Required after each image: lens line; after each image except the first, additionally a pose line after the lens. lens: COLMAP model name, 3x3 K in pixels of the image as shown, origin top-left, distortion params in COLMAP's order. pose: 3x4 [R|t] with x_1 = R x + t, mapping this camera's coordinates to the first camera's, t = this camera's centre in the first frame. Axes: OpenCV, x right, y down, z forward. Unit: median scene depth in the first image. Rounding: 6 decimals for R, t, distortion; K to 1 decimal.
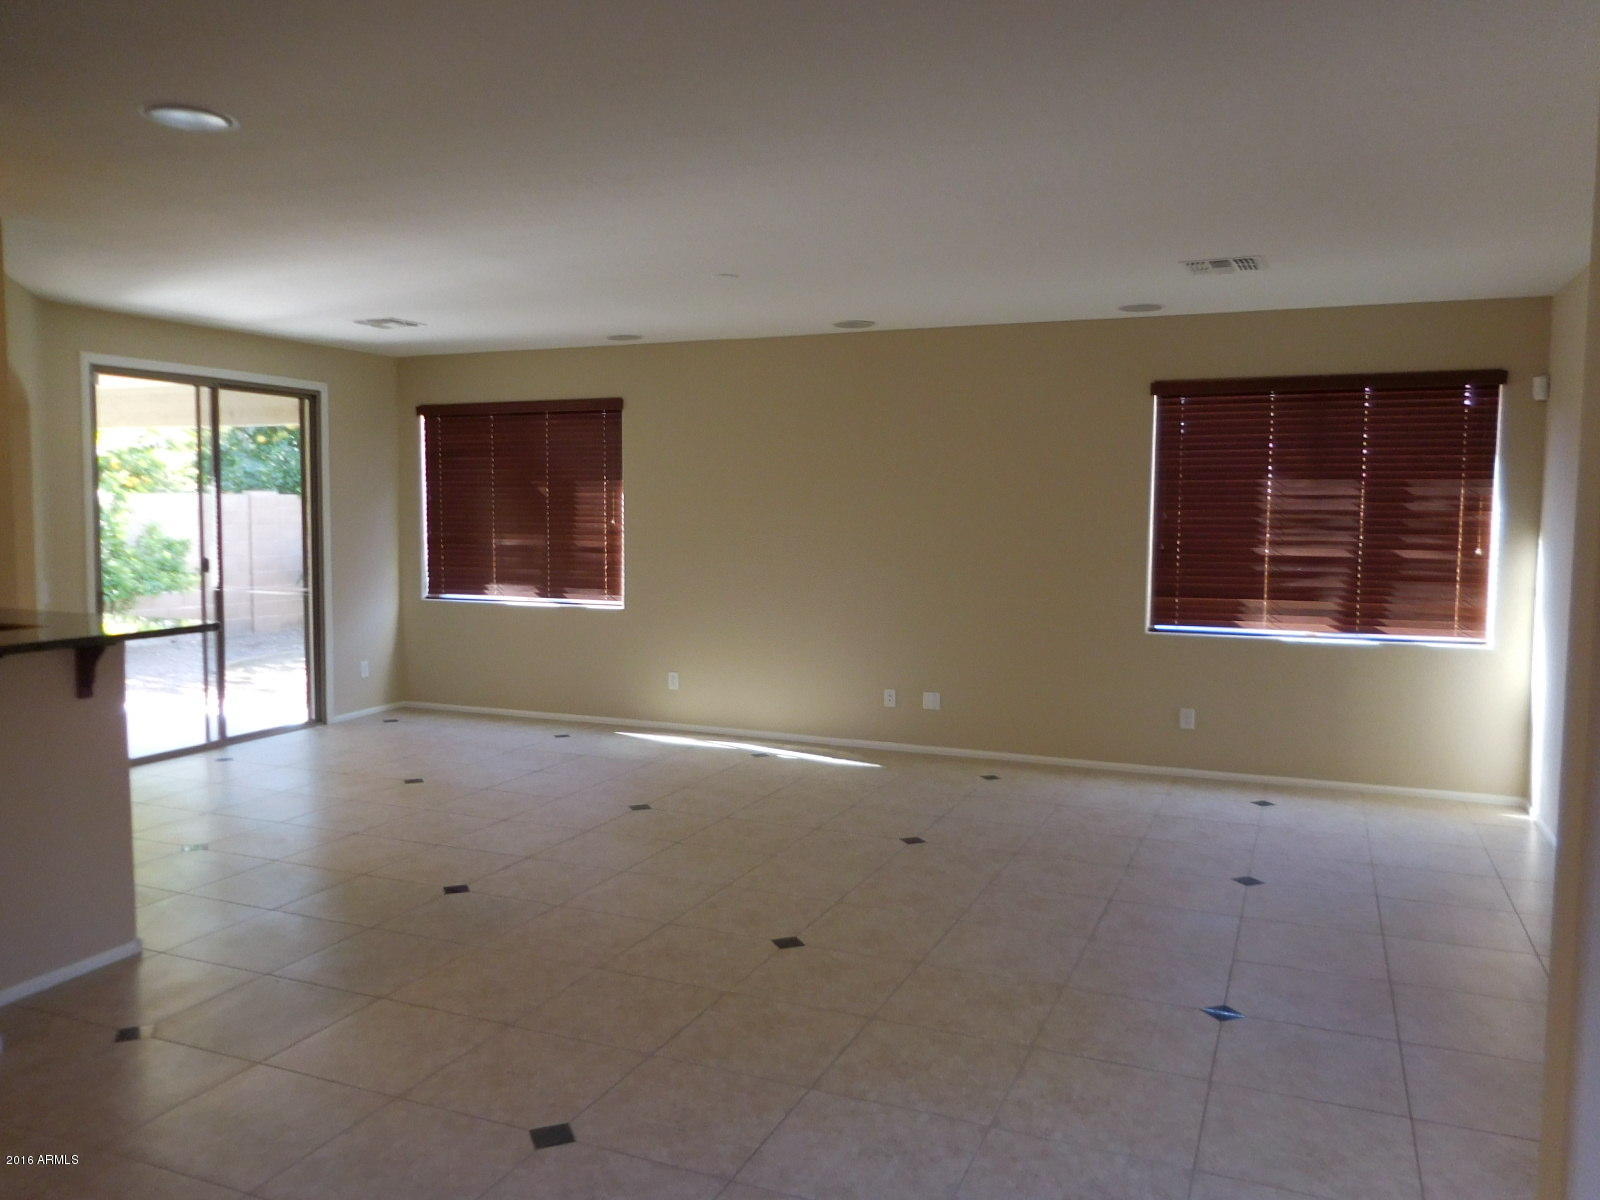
lens RADIAL K [[1210.2, 0, 792.2], [0, 1210.2, 587.0], [0, 0, 1]] dist [0.000173, 0.002029]
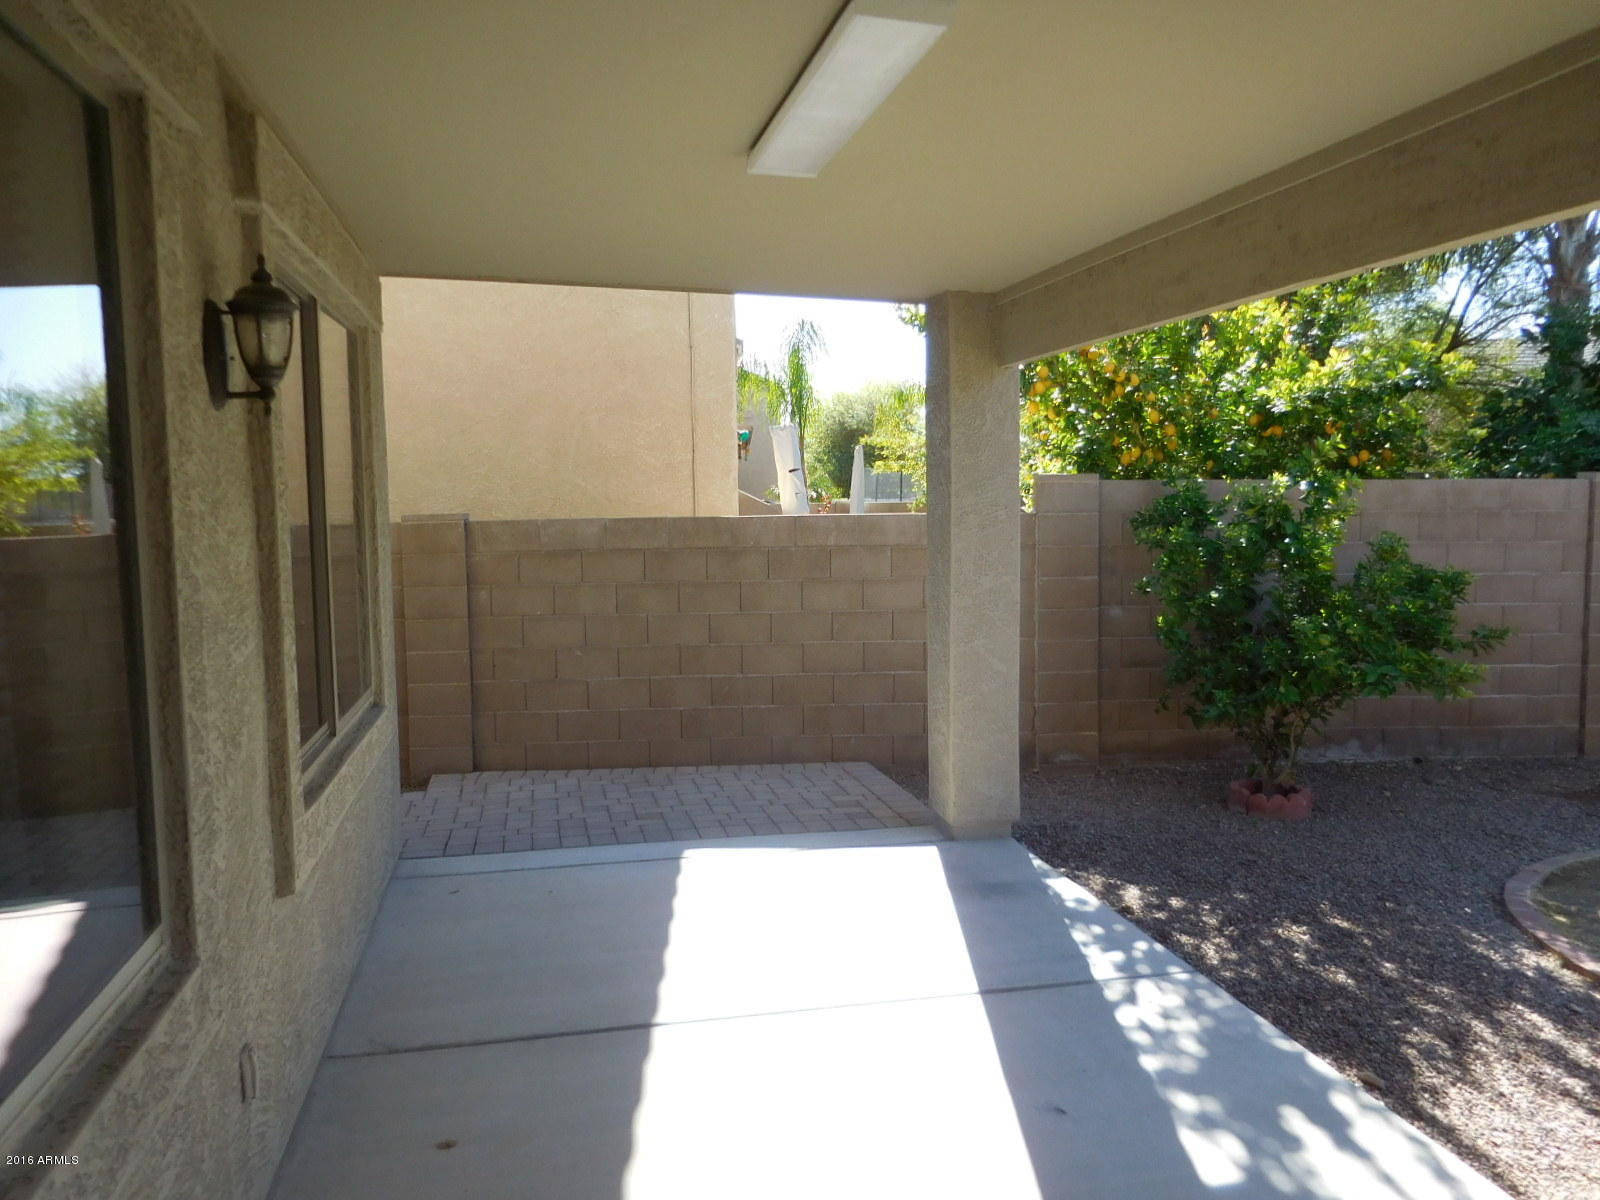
lens RADIAL K [[1210.2, 0, 792.2], [0, 1210.2, 587.0], [0, 0, 1]] dist [0.000173, 0.002029]
pose [[0.575663, 0.063079, -0.815250, -0.258842], [-0.054405, 0.997765, 0.038785, -0.038398], [0.815875, 0.022027, 0.577809, 0.503832]]
